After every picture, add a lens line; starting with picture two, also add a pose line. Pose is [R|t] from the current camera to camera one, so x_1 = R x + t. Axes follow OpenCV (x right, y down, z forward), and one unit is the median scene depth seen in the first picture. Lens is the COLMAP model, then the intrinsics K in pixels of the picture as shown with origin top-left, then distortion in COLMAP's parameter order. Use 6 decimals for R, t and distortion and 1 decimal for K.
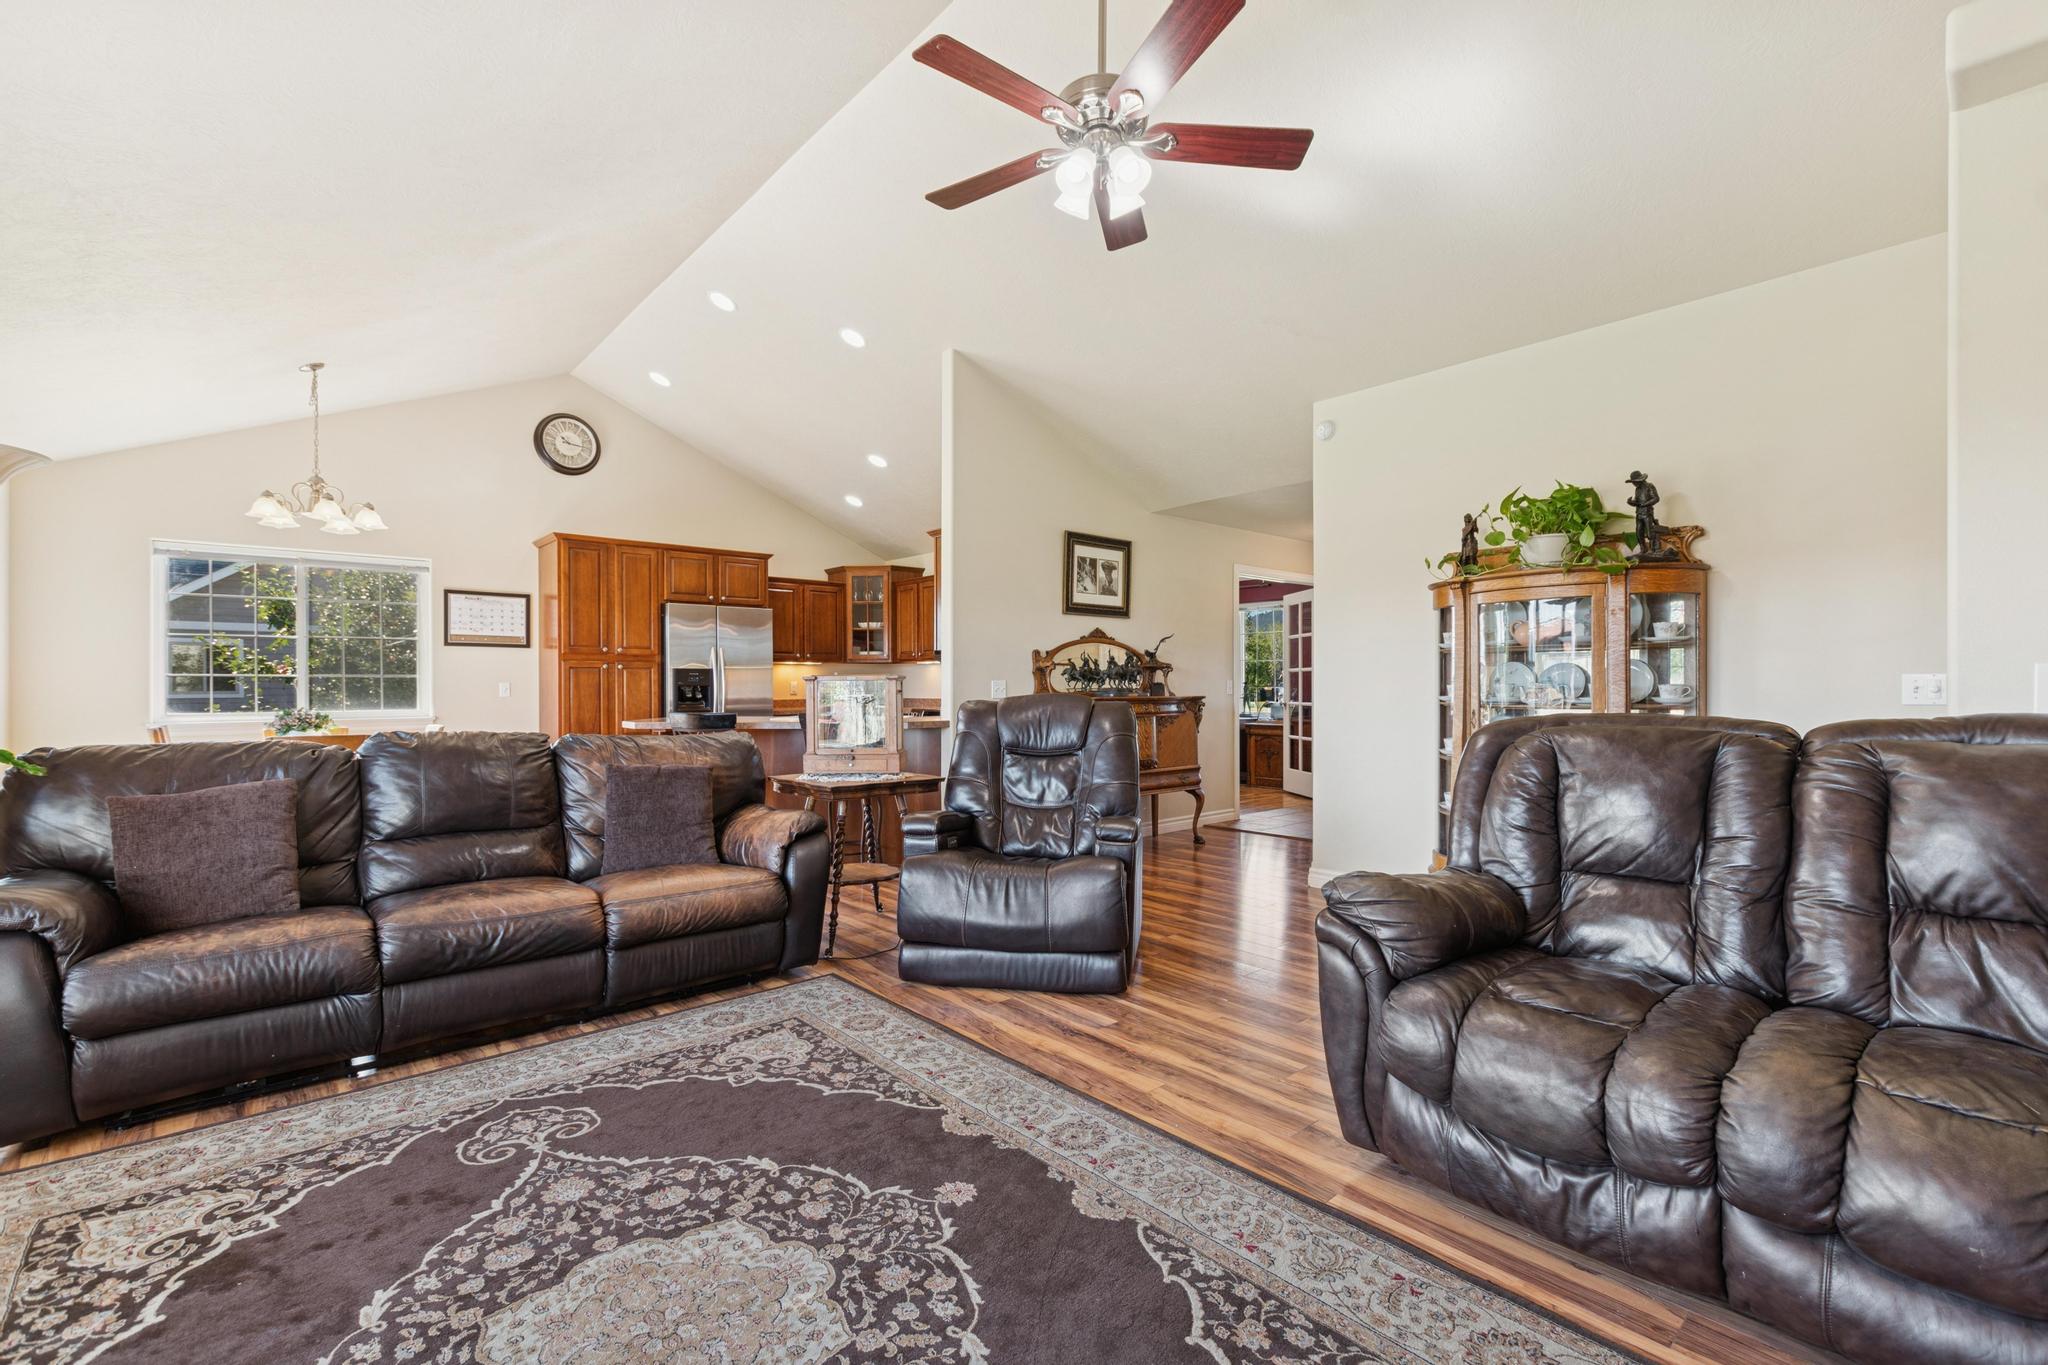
lens RADIAL K [[894.5, 0, 1026.7], [0, 894.5, 683.8], [0, 0, 1]] dist [0.008818, -0.005723]
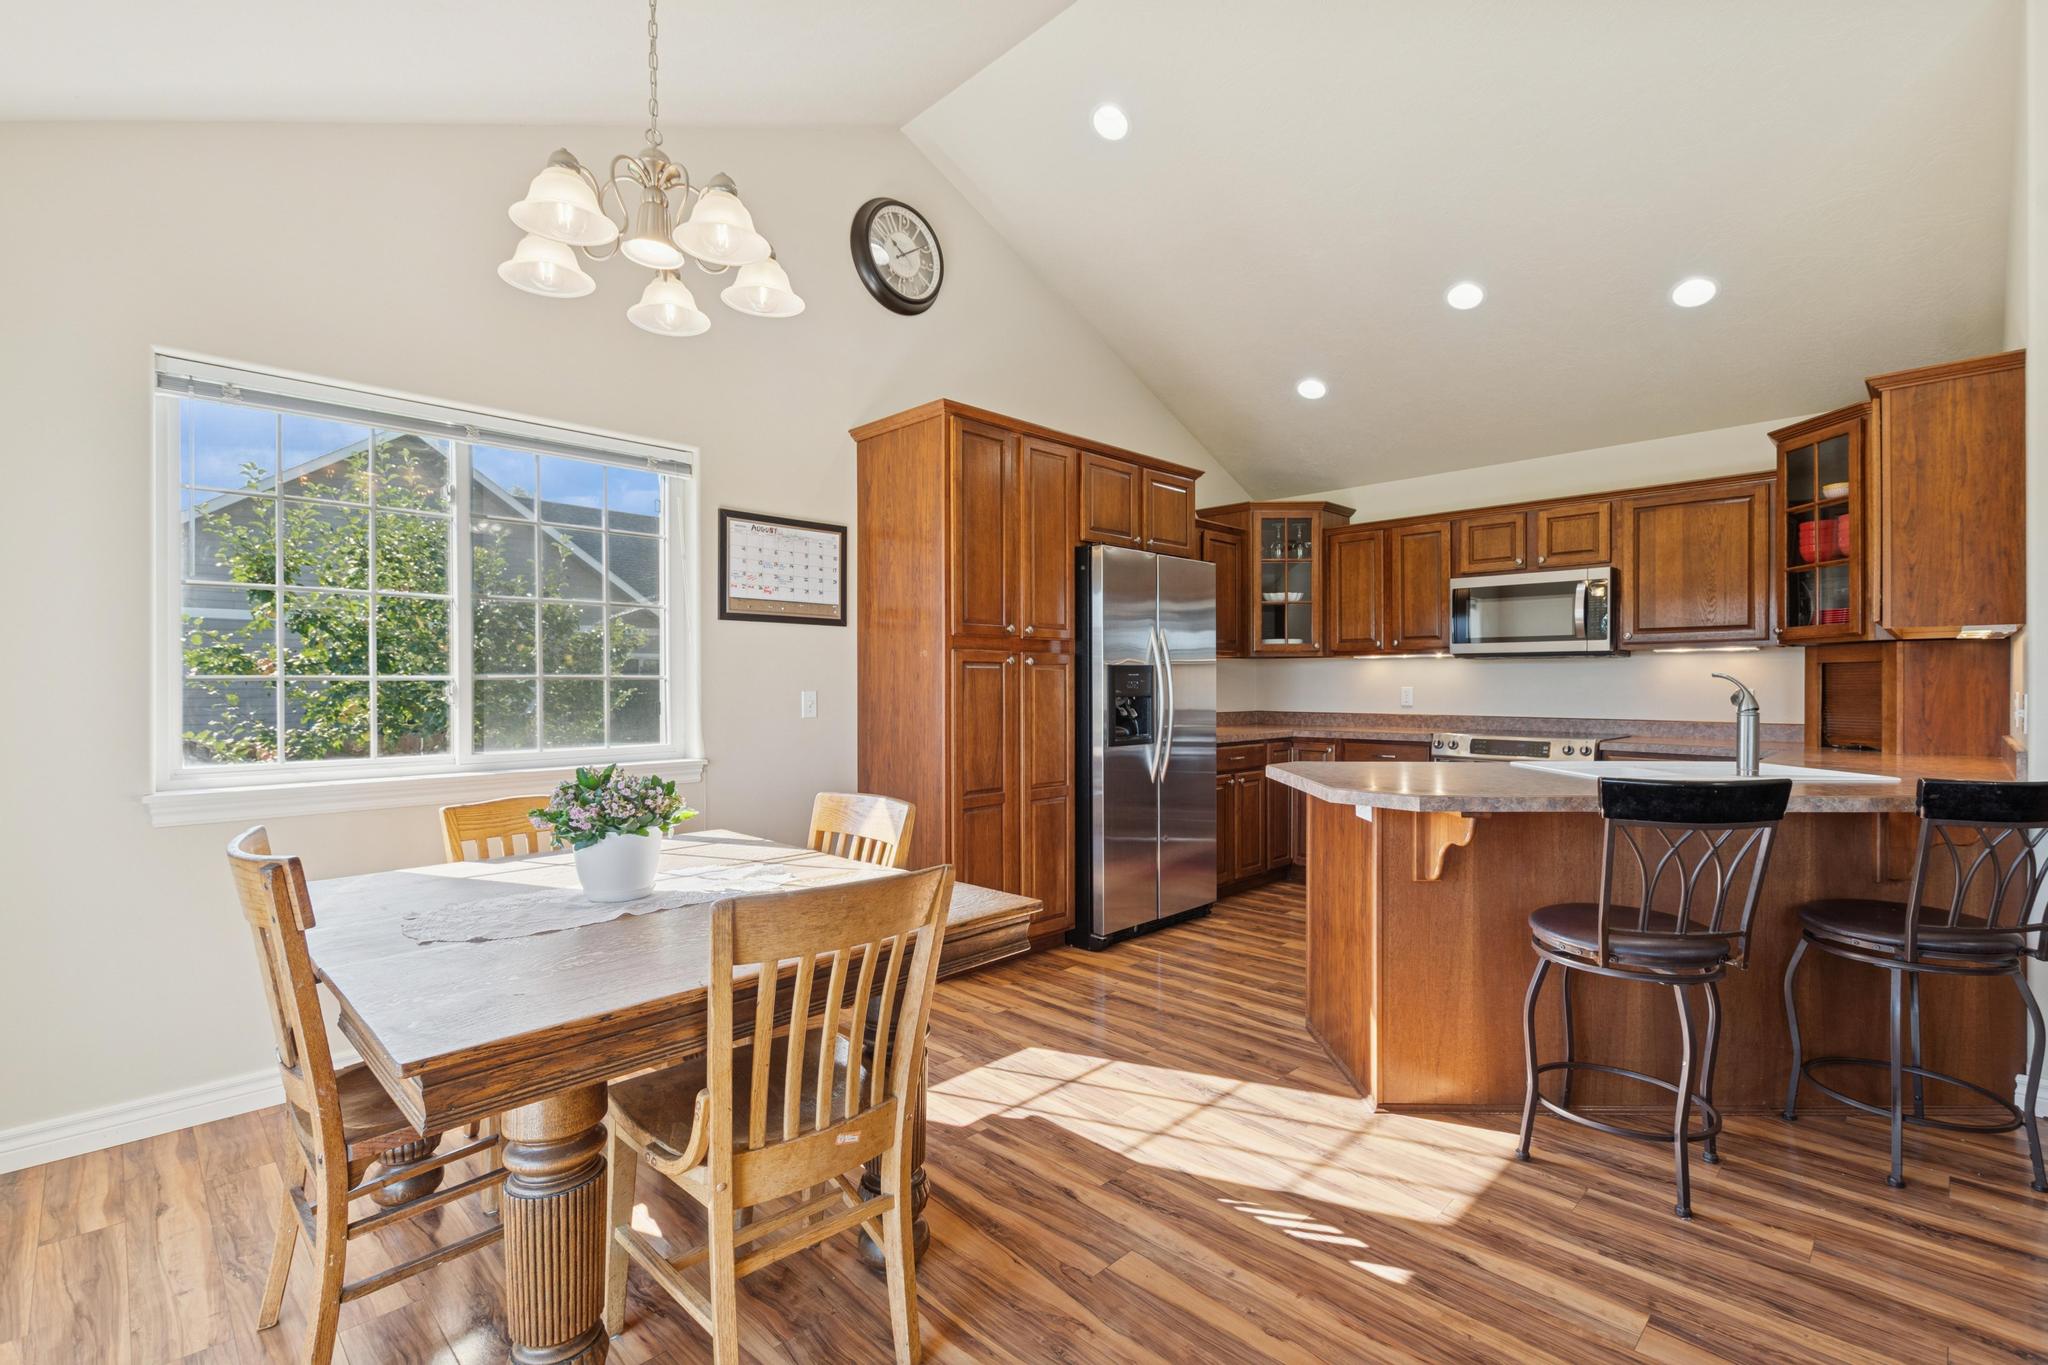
lens RADIAL K [[894.5, 0, 1028.5], [0, 894.5, 686.8], [0, 0, 1]] dist [0.008818, -0.005723]
pose [[0.998620, -0.000196, 0.052518, -0.552114], [-0.000209, 0.999970, 0.007705, -0.008945], [-0.052518, -0.007705, 0.998590, 0.531309]]
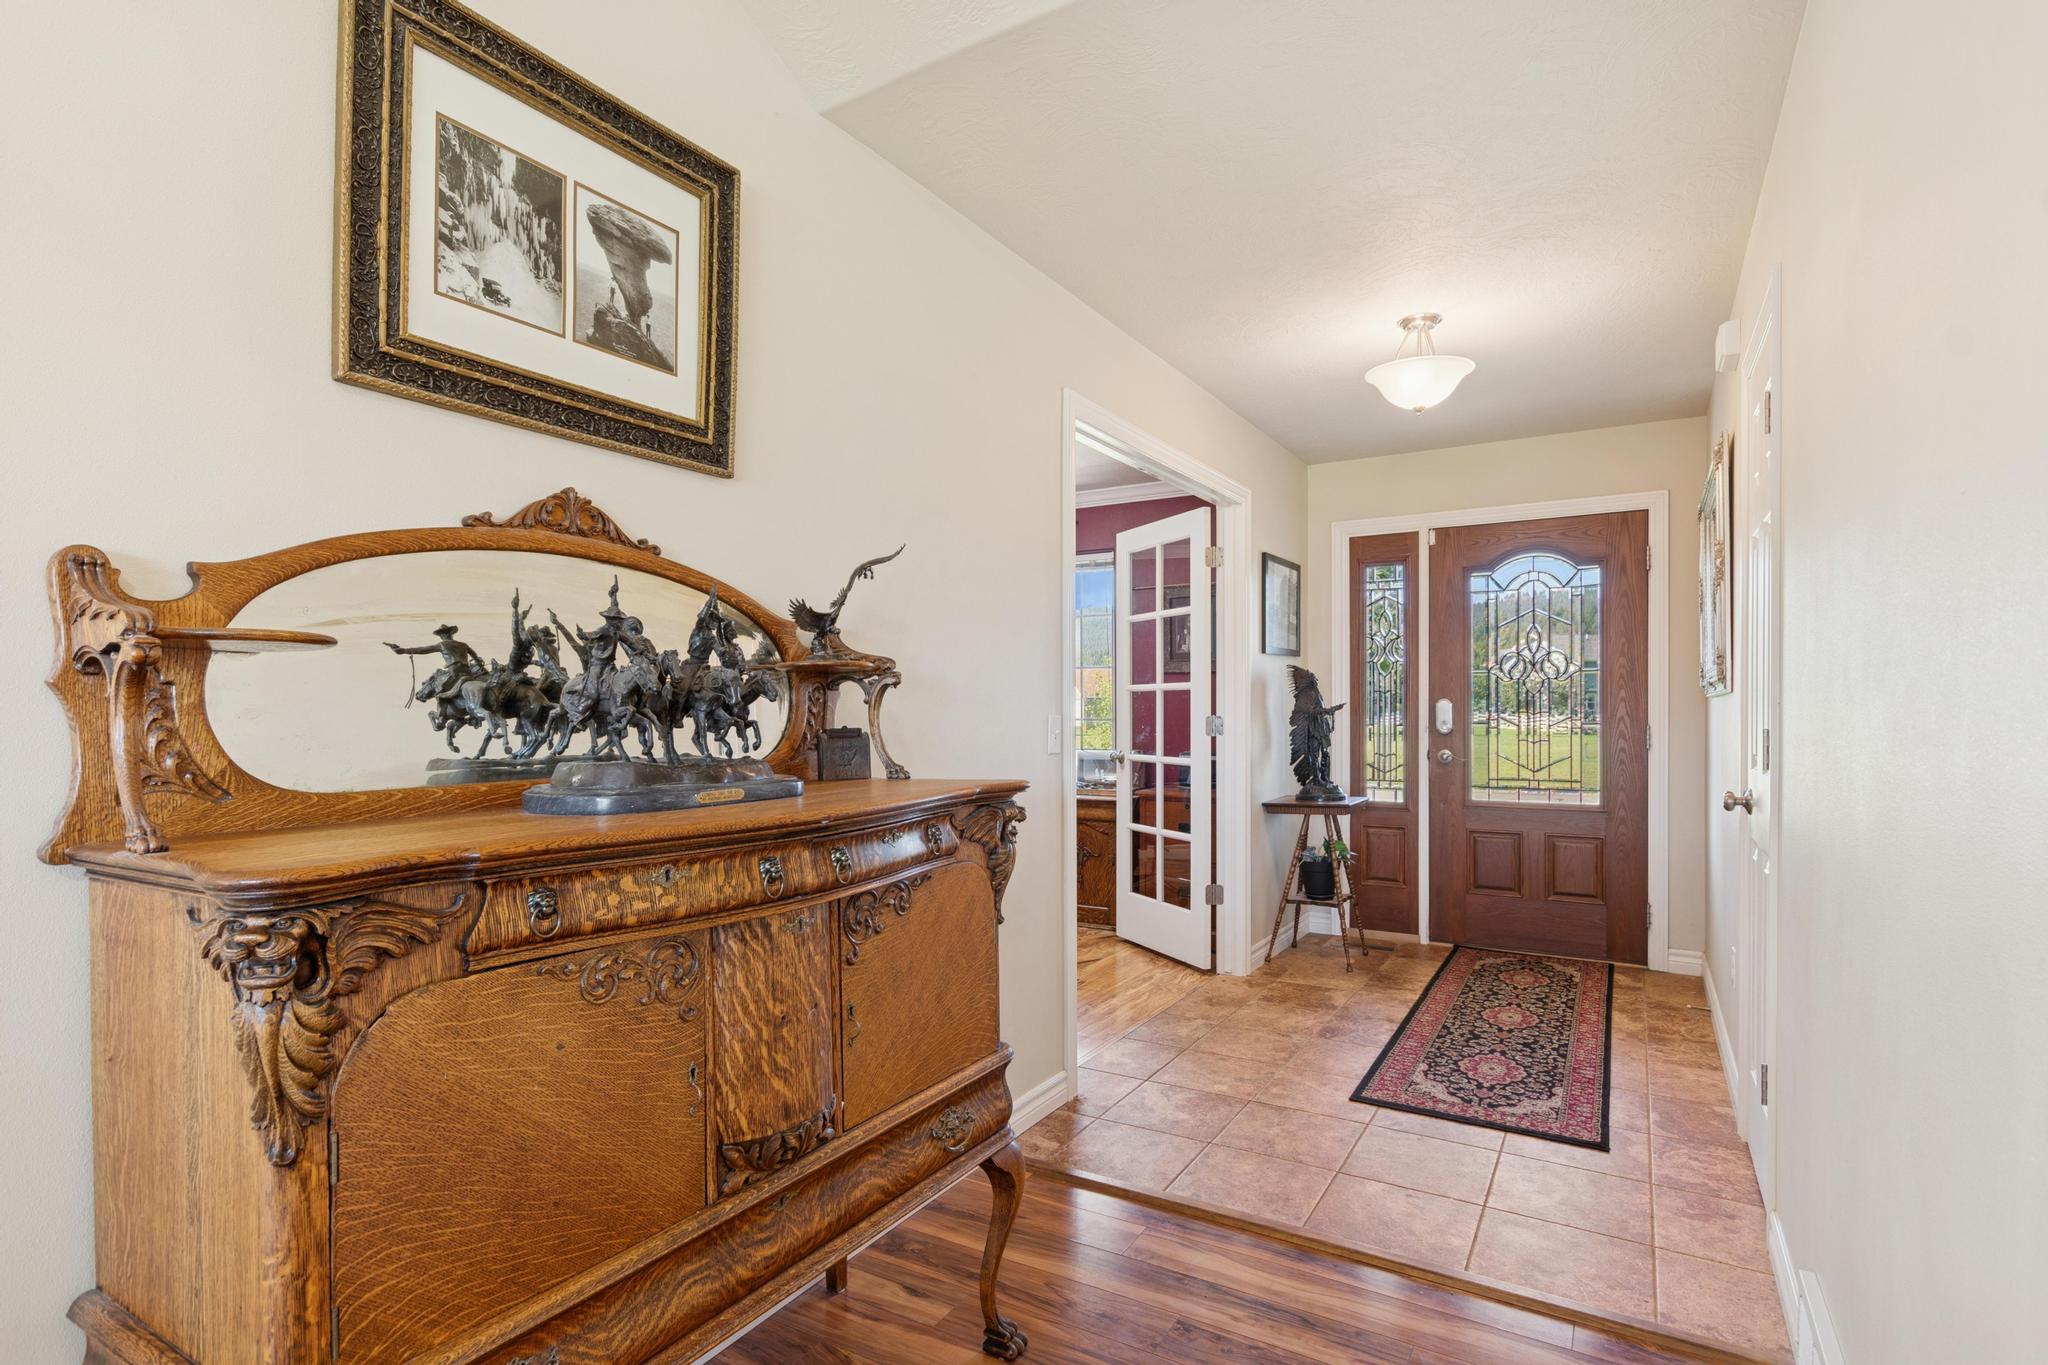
lens RADIAL K [[1022.8, 0, 1062.9], [0, 1022.8, 719.6], [0, 0, 1]] dist [0.005142, -0.001561]
pose [[0.943959, -0.002035, 0.330058, 0.111541], [-0.002914, 0.999891, 0.014498, -0.008918], [-0.330051, -0.014647, 0.943849, 0.717721]]
